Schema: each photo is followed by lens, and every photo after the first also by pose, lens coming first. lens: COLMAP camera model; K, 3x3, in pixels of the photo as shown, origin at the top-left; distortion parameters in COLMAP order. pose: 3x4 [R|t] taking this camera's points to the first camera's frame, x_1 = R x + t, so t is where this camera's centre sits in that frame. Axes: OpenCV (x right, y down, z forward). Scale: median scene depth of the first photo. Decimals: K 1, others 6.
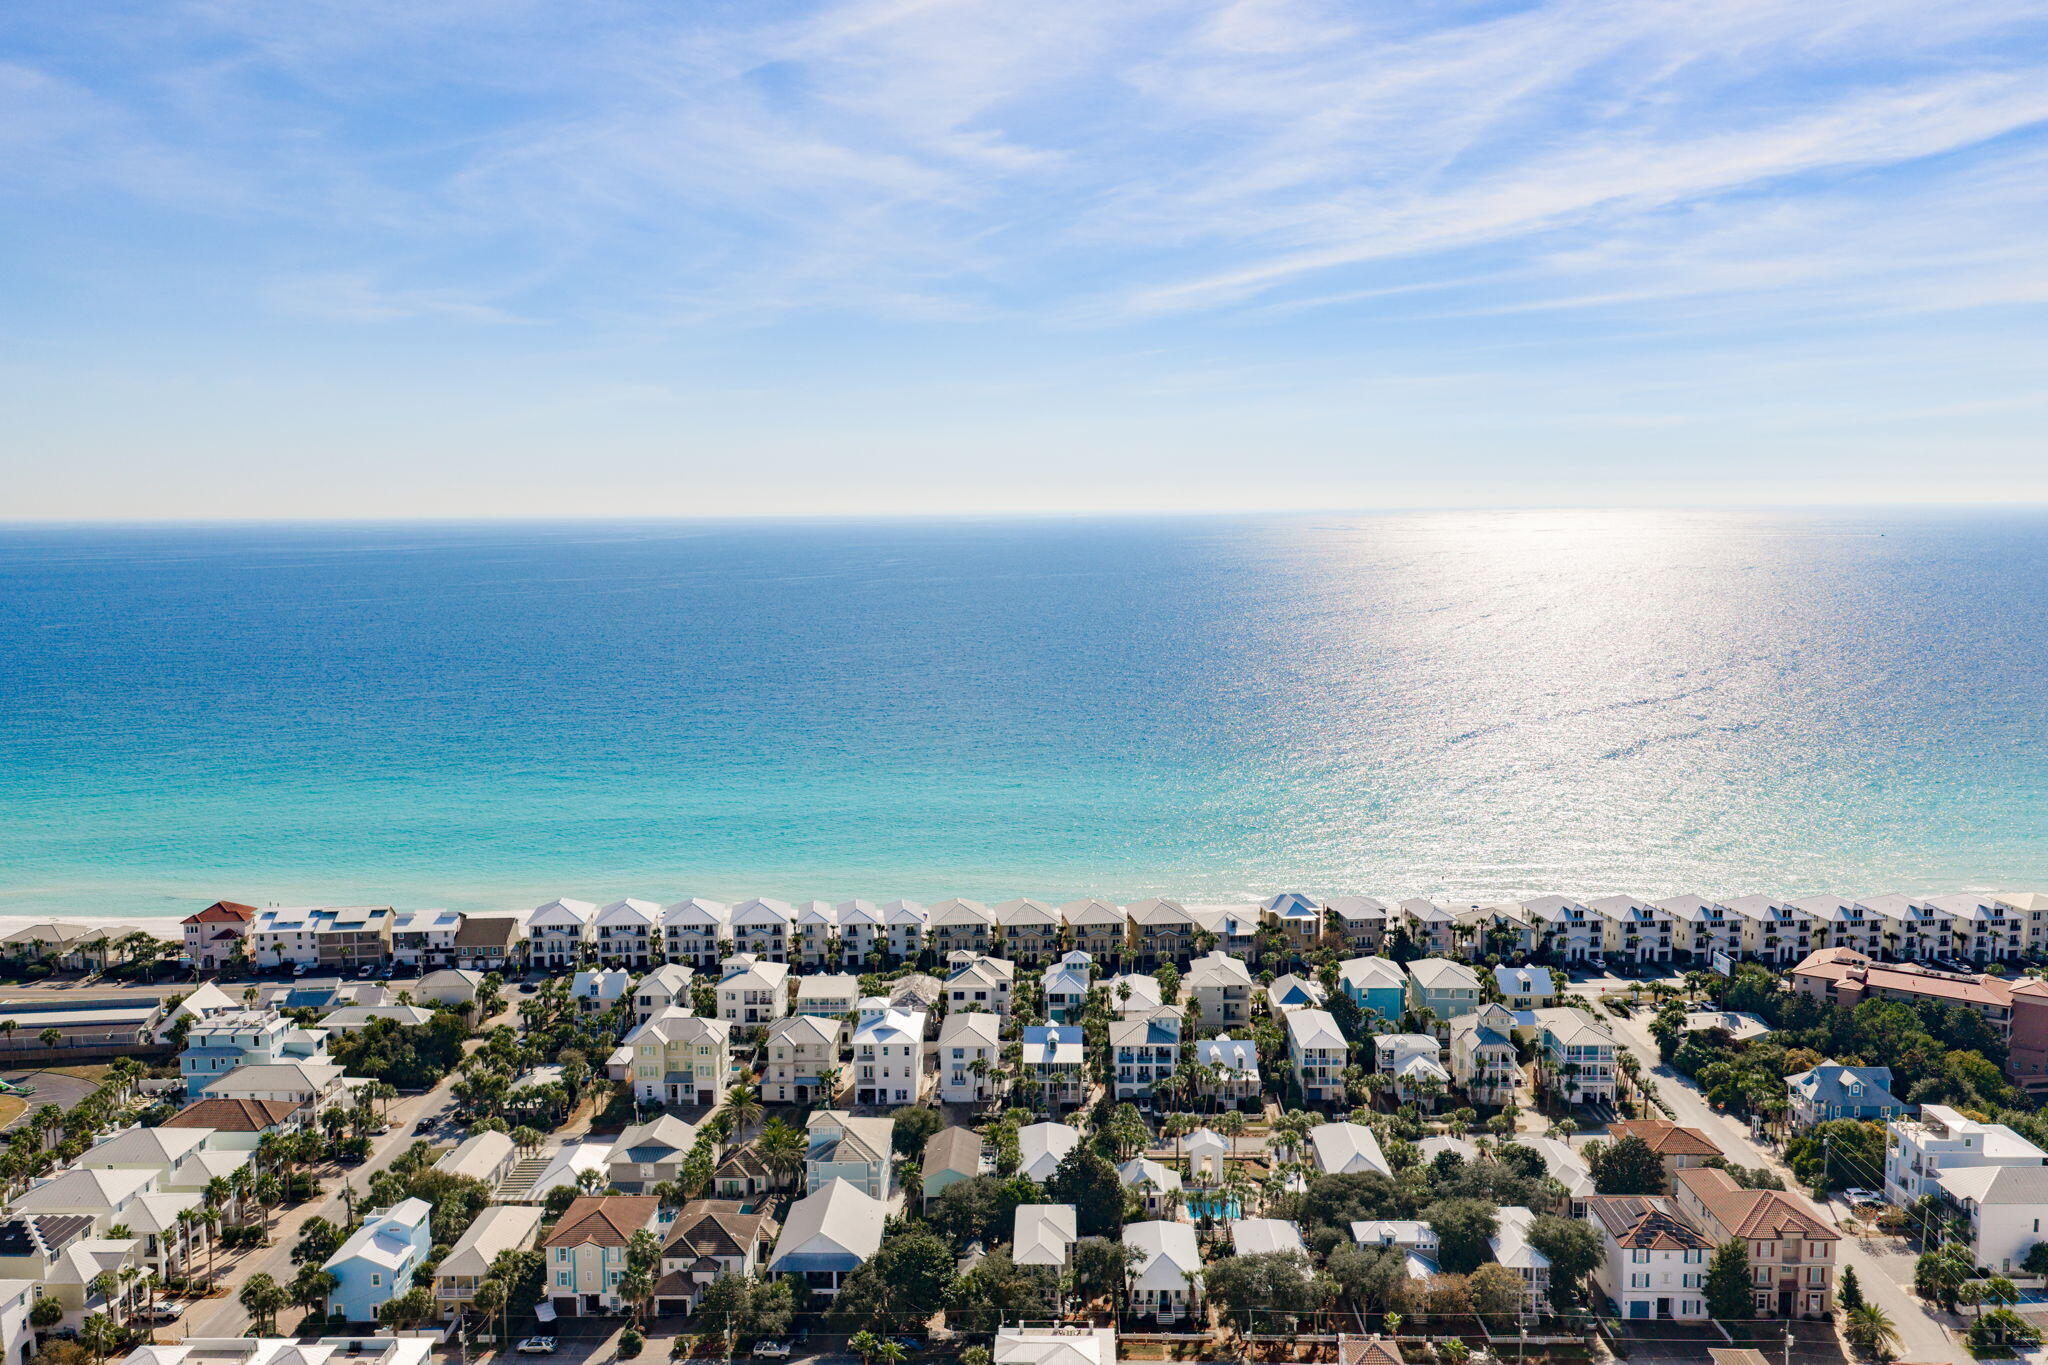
lens RADIAL K [[1706.7, 0, 1029.1], [0, 1706.7, 692.8], [0, 0, 1]] dist [0.029471, 0.005882]
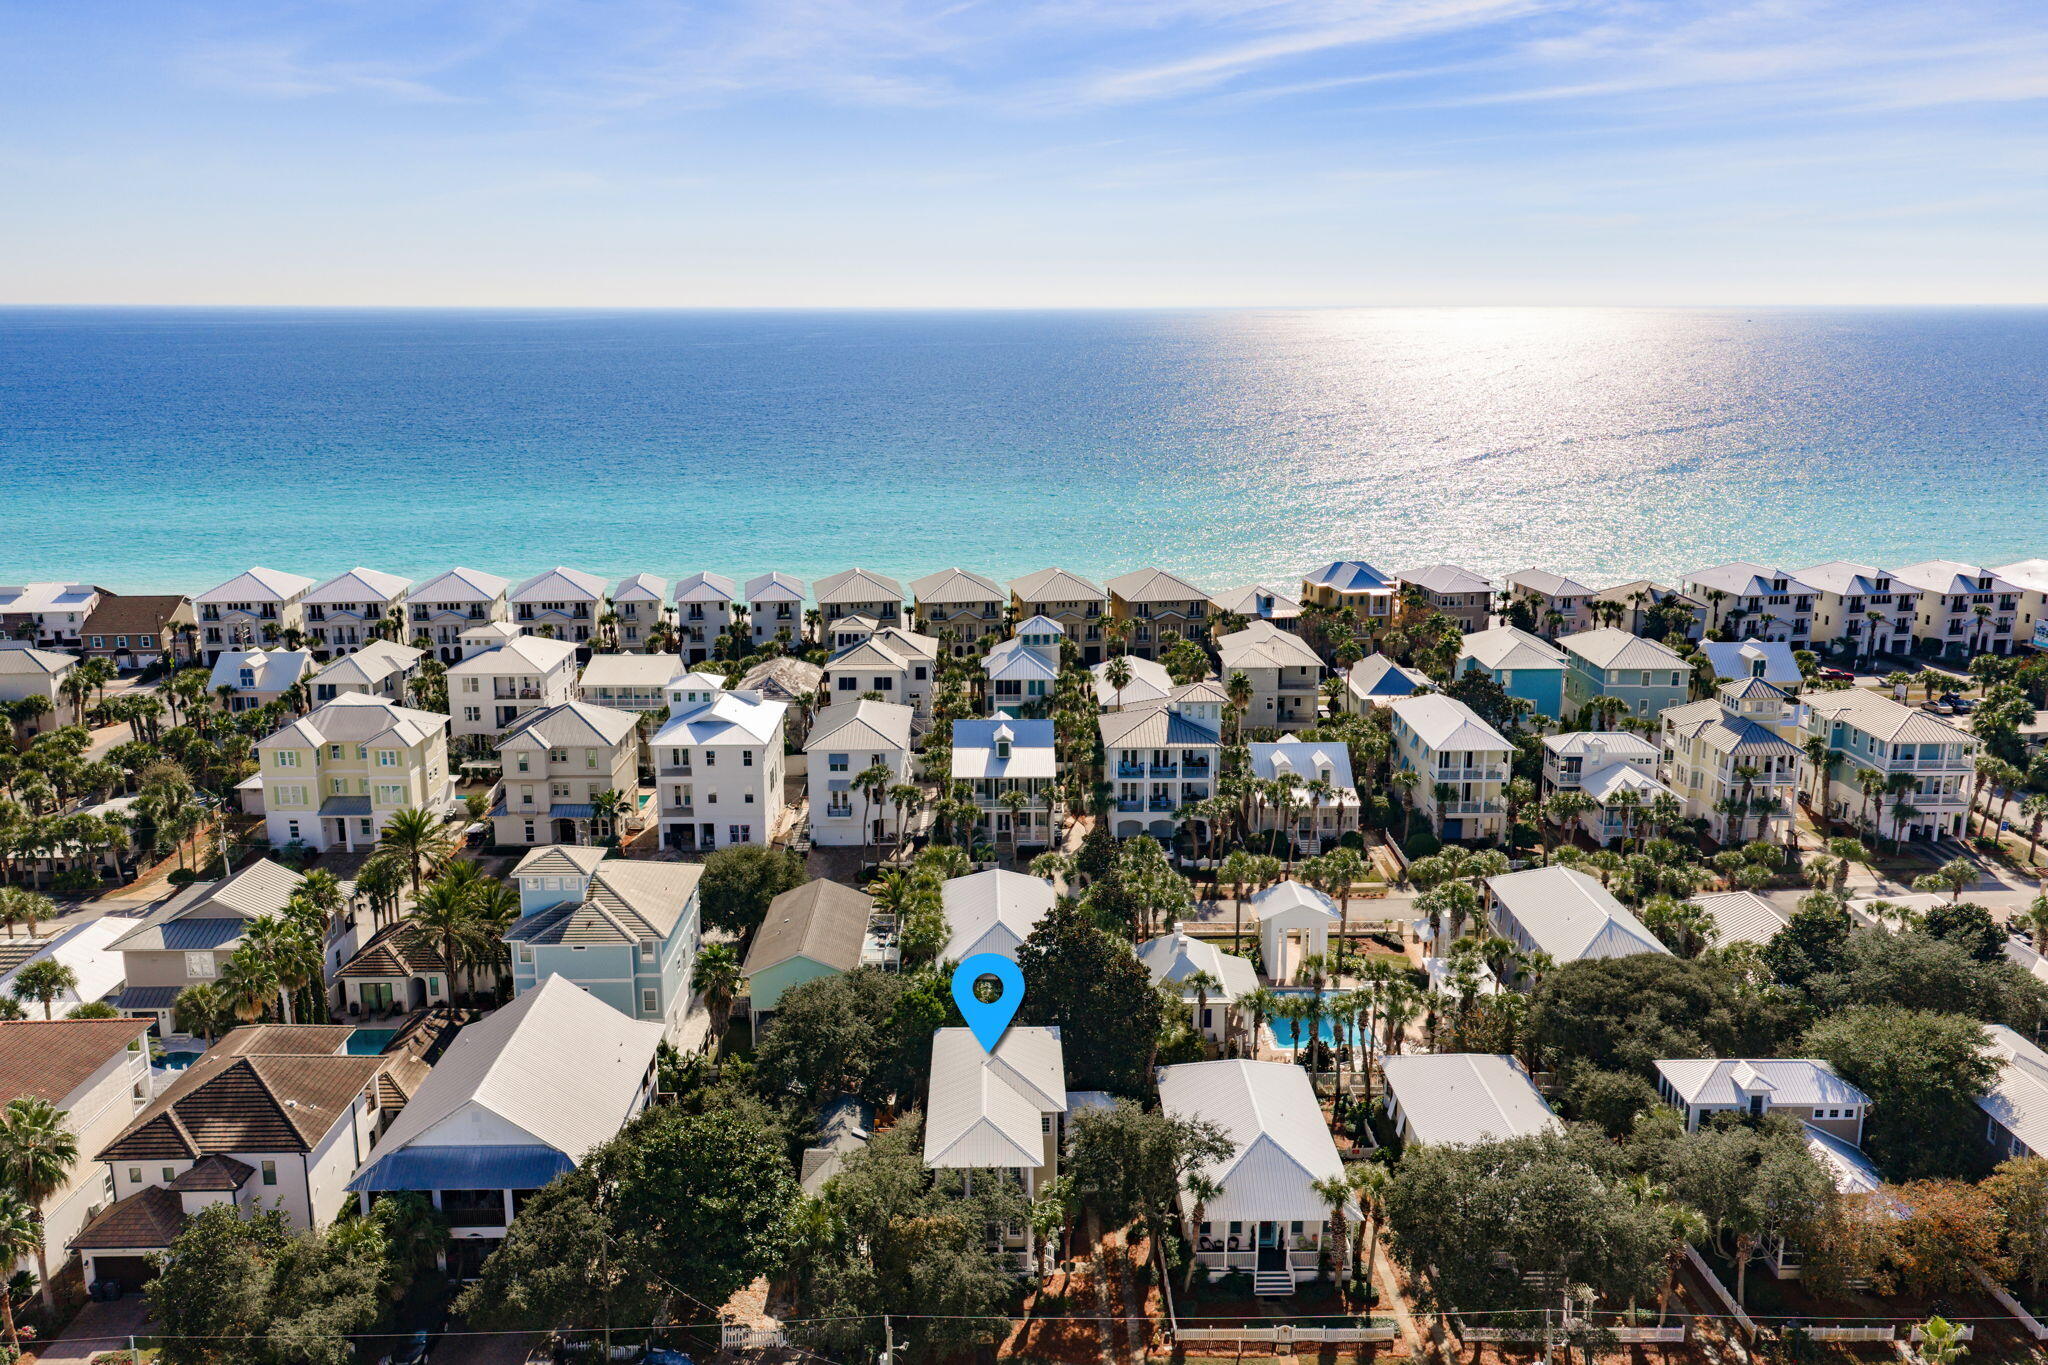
lens RADIAL K [[1706.7, 0, 1023.5], [0, 1706.7, 683.7], [0, 0, 1]] dist [0.029471, 0.005882]
pose [[0.999389, -0.001198, 0.034928, 0.000566], [-0.002606, 0.994076, 0.108652, 0.122906], [-0.034852, -0.108677, 0.993466, 0.433643]]
